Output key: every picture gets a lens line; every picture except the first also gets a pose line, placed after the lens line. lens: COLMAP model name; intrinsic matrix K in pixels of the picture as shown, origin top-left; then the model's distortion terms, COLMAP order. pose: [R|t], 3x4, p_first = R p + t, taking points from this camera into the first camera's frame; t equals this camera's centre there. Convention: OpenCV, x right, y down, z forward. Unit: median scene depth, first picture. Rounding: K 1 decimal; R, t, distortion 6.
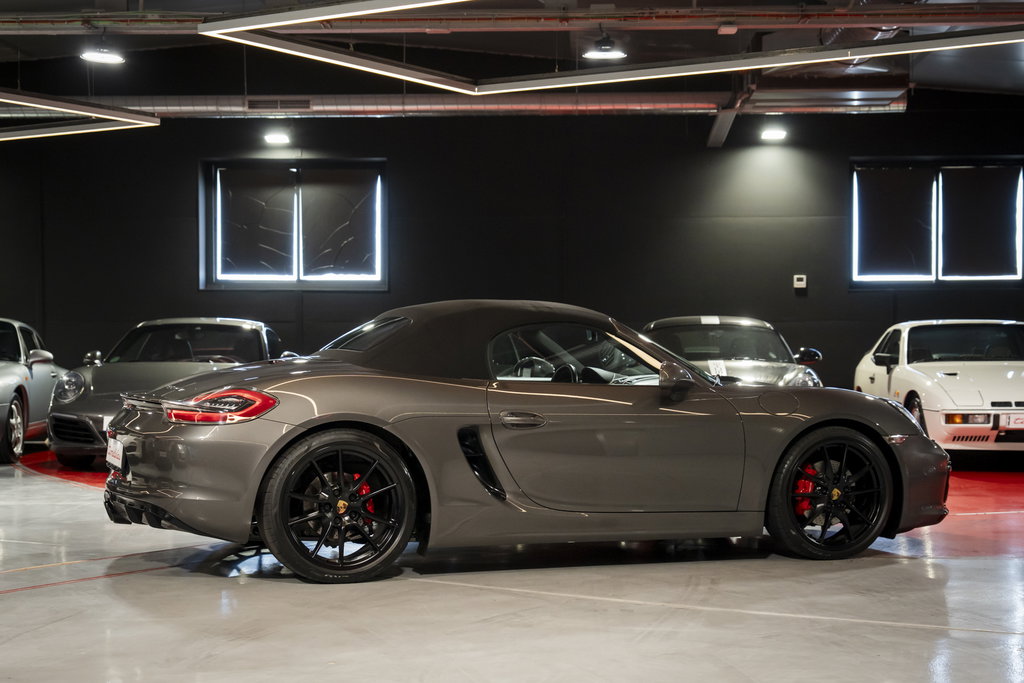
lens RADIAL K [[1700.9, 0, 549.3], [0, 1700.9, 428.5], [0, 0, 1]] dist [0.010407, 0.014441]
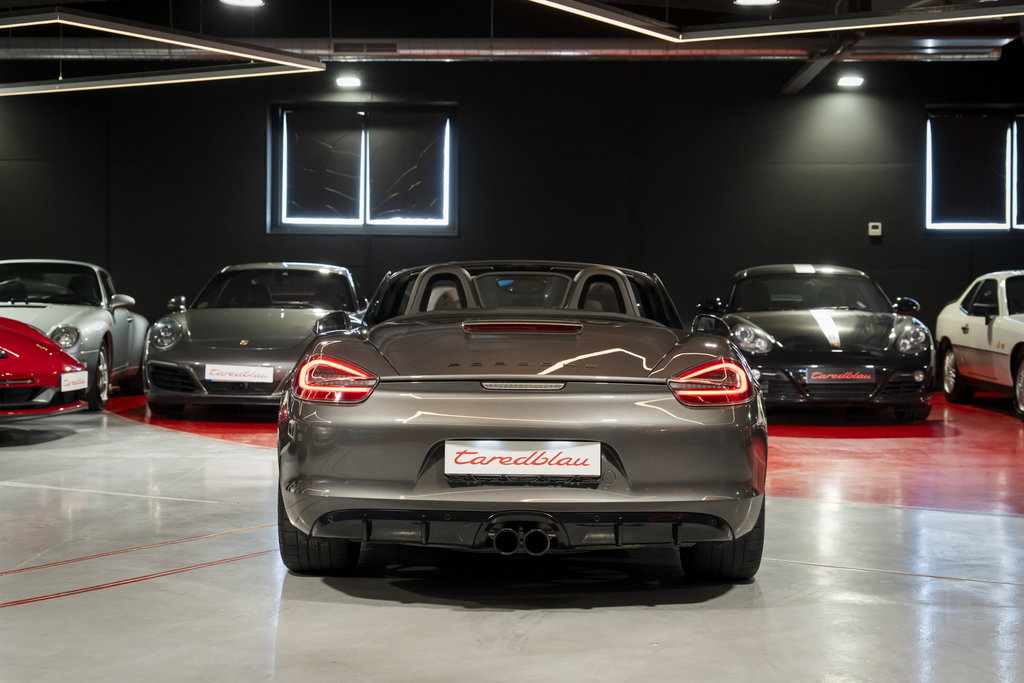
lens RADIAL K [[1670.8, 0, 453.8], [0, 1670.8, 315.7], [0, 0, 1]] dist [0.000010, 0.052542]
pose [[0.999929, 0.005988, 0.010278, -0.116706], [-0.005701, 0.999600, -0.027709, -0.008379], [-0.010439, 0.027648, 0.999563, 0.034015]]
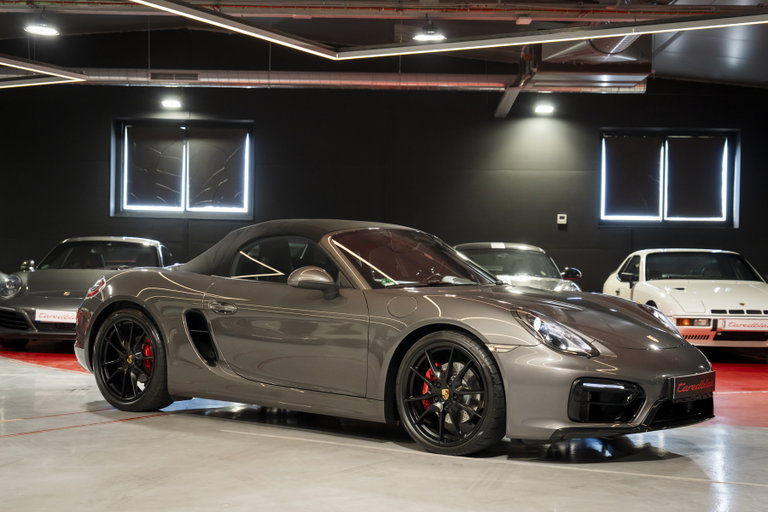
lens RADIAL K [[1211.2, 0, 392.3], [0, 1211.2, 310.6], [0, 0, 1]] dist [0.003930, 0.052052]
pose [[0.999274, 0.016996, 0.034098, -0.018830], [-0.016372, 0.999695, -0.018500, 0.005913], [-0.034402, 0.017928, 0.999247, 0.057805]]
